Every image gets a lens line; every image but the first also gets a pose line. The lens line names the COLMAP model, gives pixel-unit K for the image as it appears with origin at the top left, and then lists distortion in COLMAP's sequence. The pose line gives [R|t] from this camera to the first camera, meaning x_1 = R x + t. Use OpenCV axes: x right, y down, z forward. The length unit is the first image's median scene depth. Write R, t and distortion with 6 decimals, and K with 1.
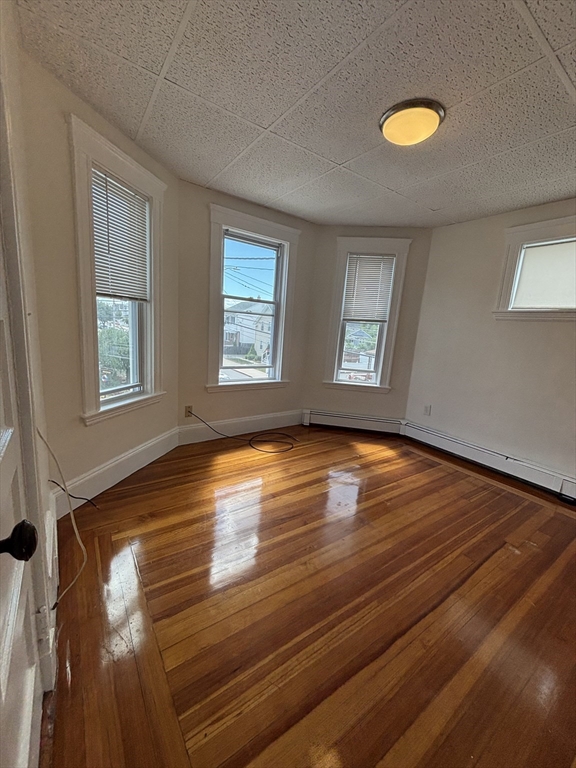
lens RADIAL K [[310.3, 0, 288.4], [0, 310.3, 382.5], [0, 0, 1]] dist [0.000980, 0.000197]
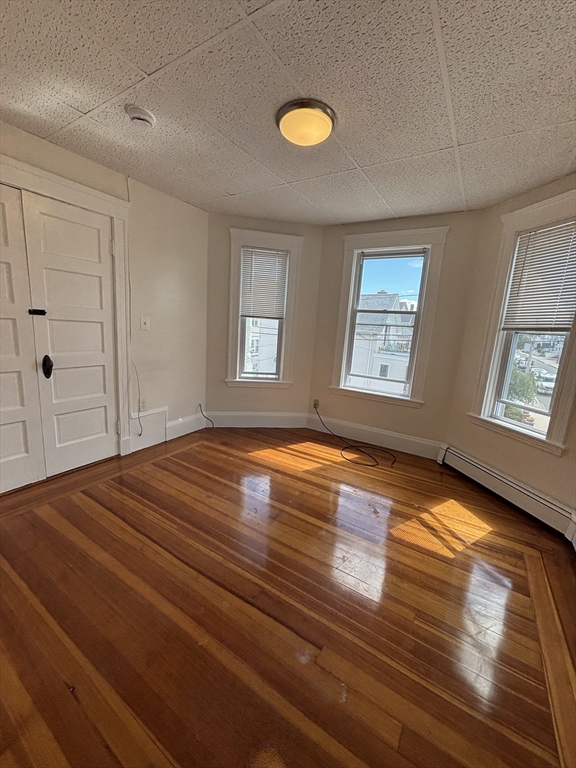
lens RADIAL K [[296.5, 0, 290.4], [0, 296.5, 386.4], [0, 0, 1]] dist [-0.039485, 0.000014]
pose [[0.381765, 0.126538, -0.915557, 0.711559], [-0.205932, 0.977328, 0.049207, -0.014268], [0.901026, 0.169757, 0.399168, 0.405288]]
